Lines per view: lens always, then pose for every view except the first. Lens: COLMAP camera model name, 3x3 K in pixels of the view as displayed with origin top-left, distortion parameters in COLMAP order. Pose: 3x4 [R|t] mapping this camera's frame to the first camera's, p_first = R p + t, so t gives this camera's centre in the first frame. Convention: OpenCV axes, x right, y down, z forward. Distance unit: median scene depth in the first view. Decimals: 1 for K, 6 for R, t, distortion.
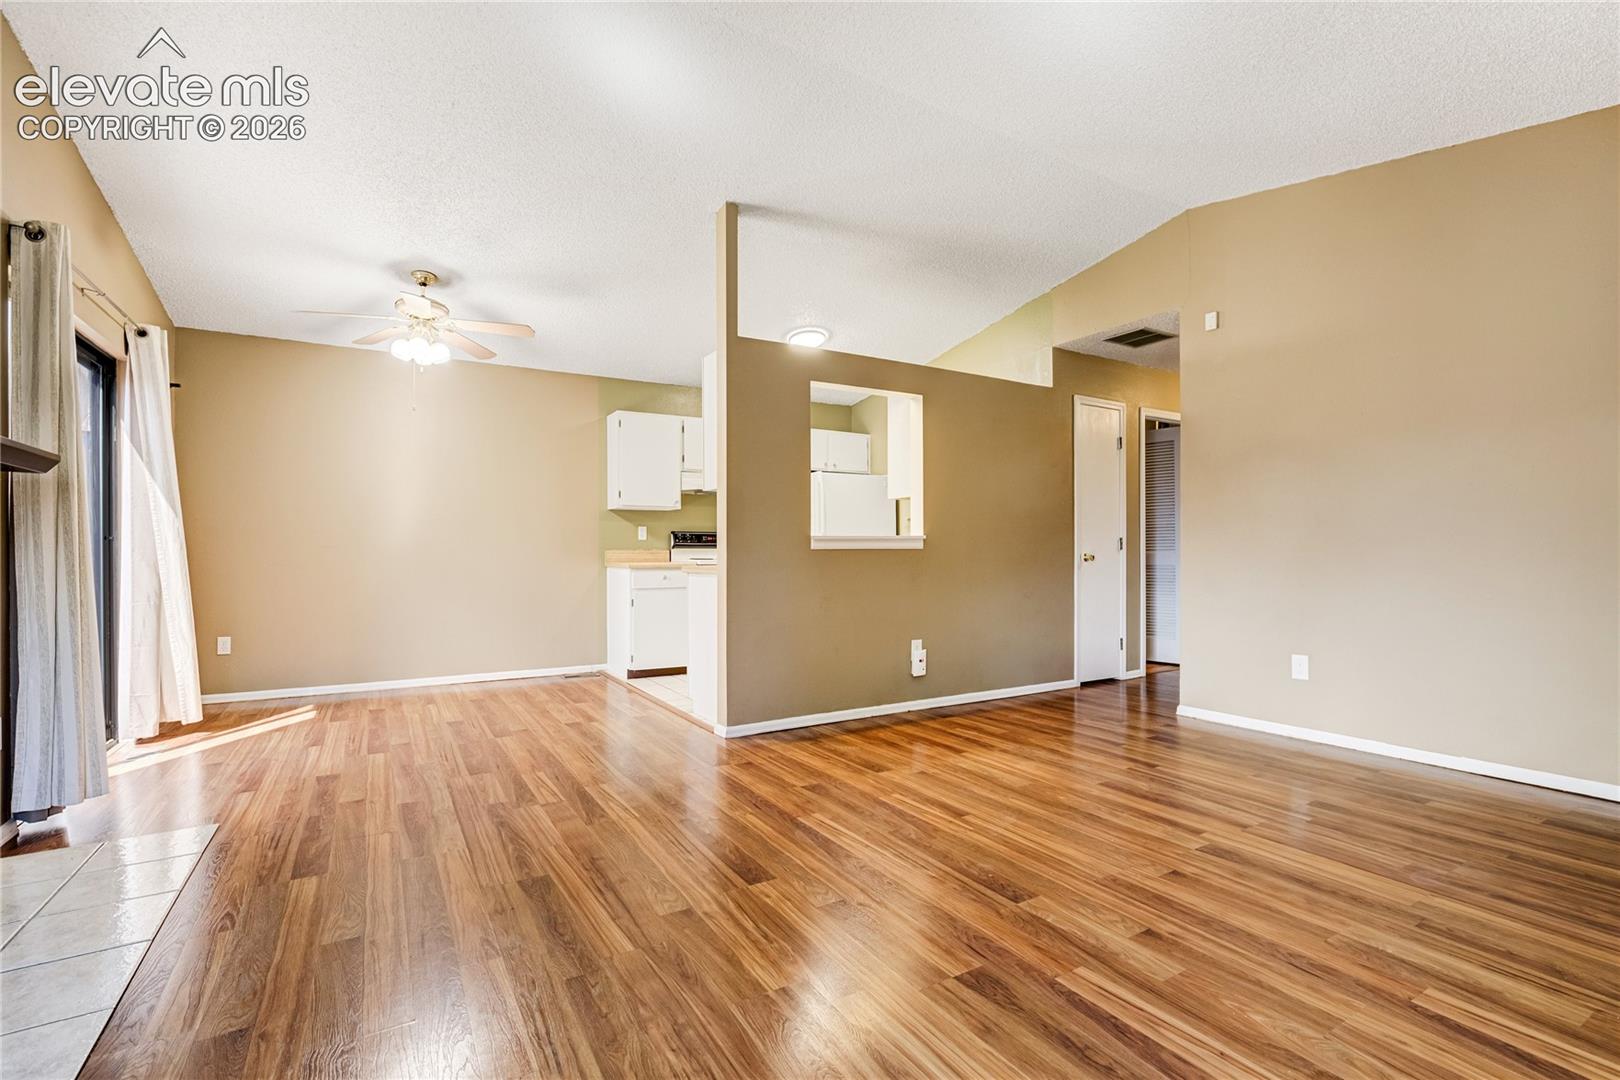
lens RADIAL K [[747.0, 0, 806.4], [0, 747.0, 531.6], [0, 0, 1]] dist [-0.017289, 0.011510]
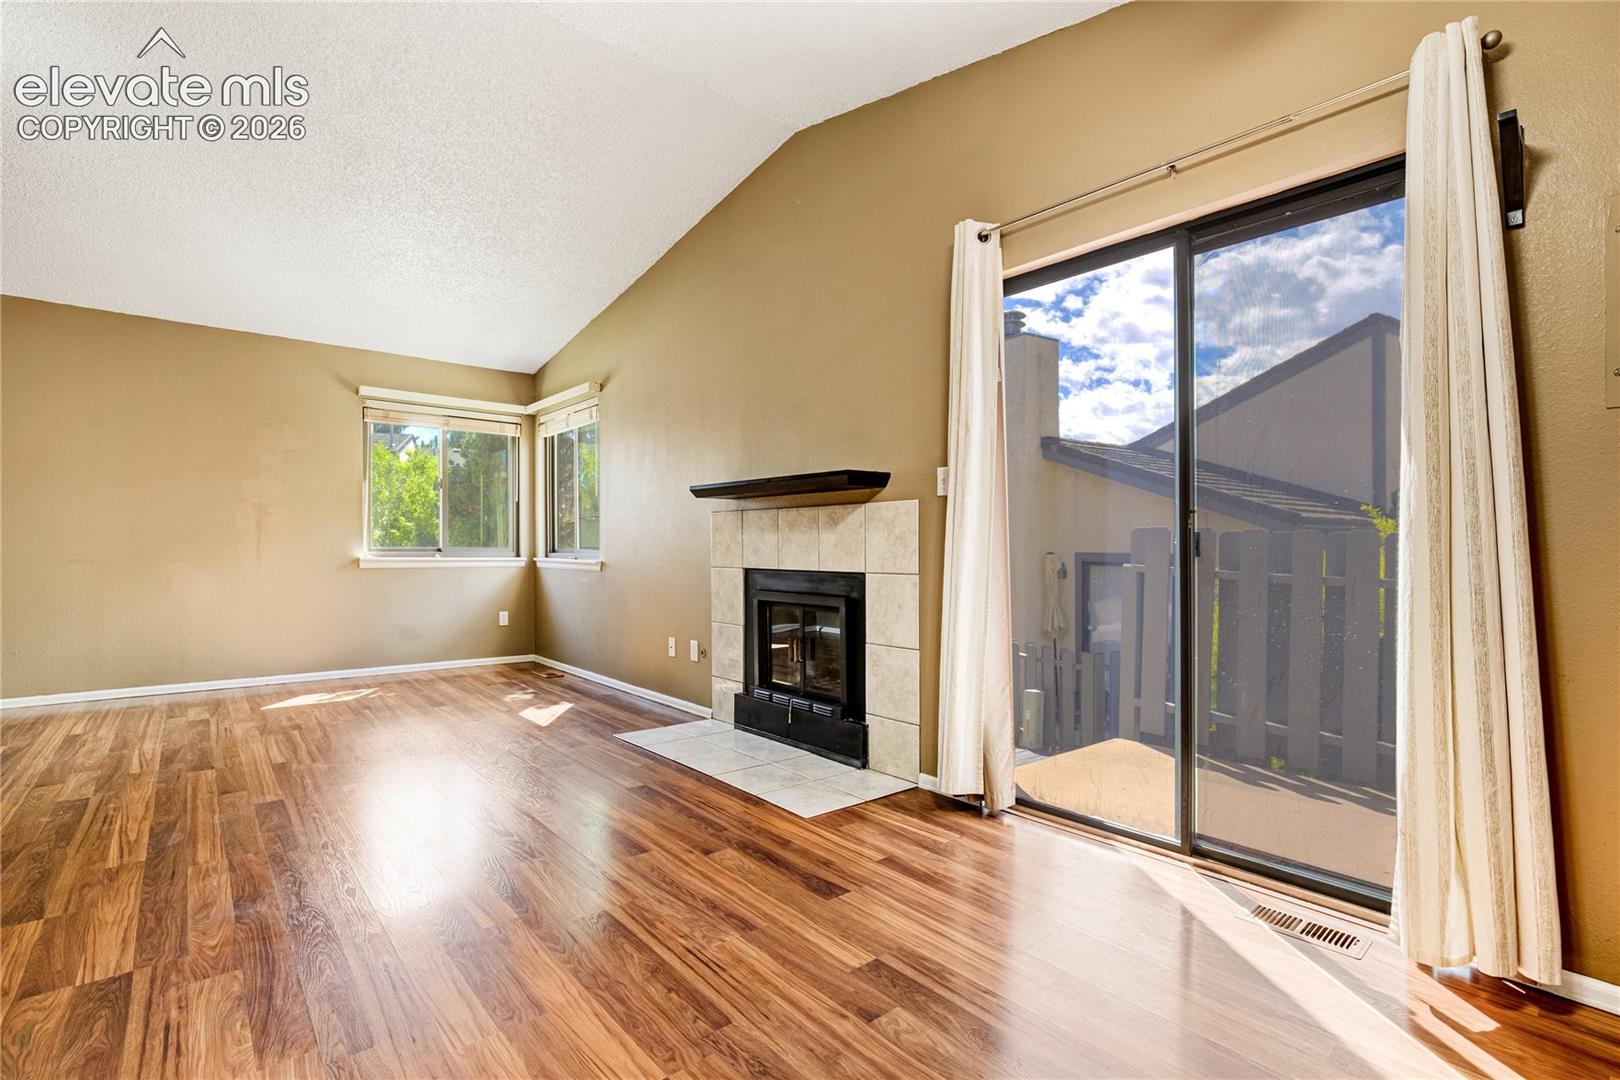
lens RADIAL K [[747.0, 0, 797.4], [0, 747.0, 540.4], [0, 0, 1]] dist [-0.017289, 0.011510]
pose [[-0.986701, -0.000312, -0.162544, -0.538995], [0.004959, 0.999475, -0.032022, 0.045717], [0.162469, -0.032402, -0.986182, 1.743634]]
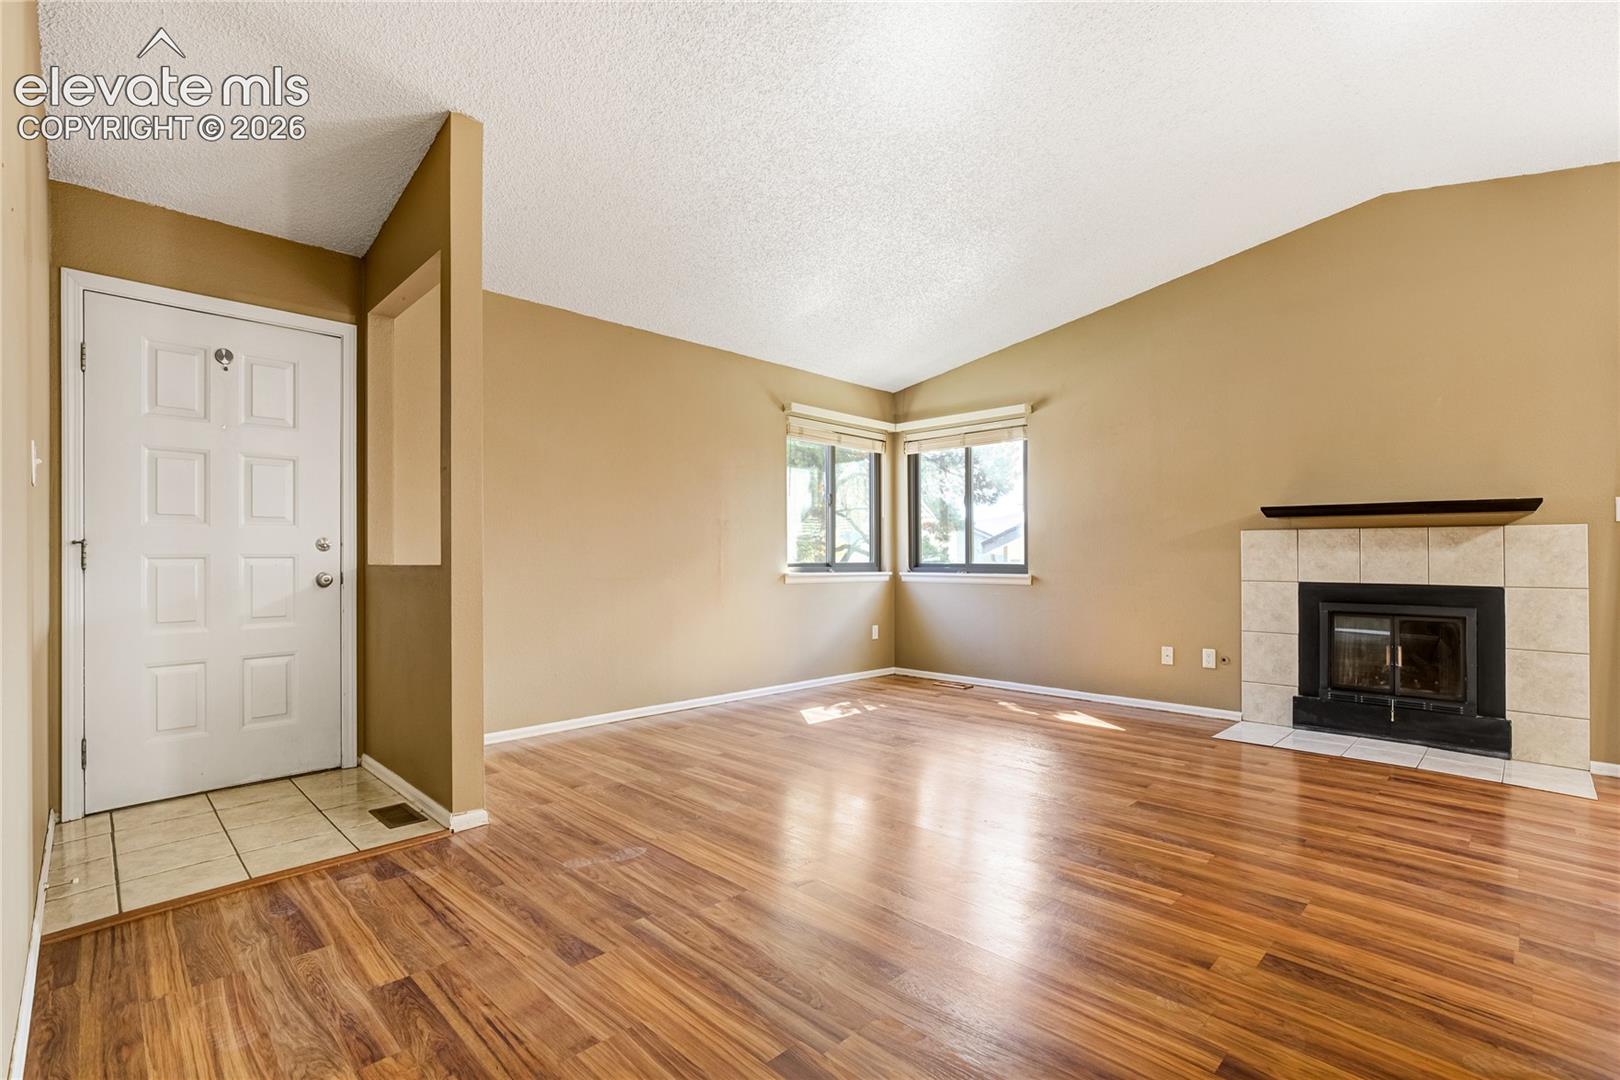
lens RADIAL K [[747.0, 0, 820.6], [0, 747.0, 537.0], [0, 0, 1]] dist [-0.017289, 0.011510]
pose [[-0.962529, -0.008295, -0.271054, 0.622401], [0.005894, 0.998656, -0.051495, 0.032977], [0.271116, -0.051163, -0.961186, 1.568791]]
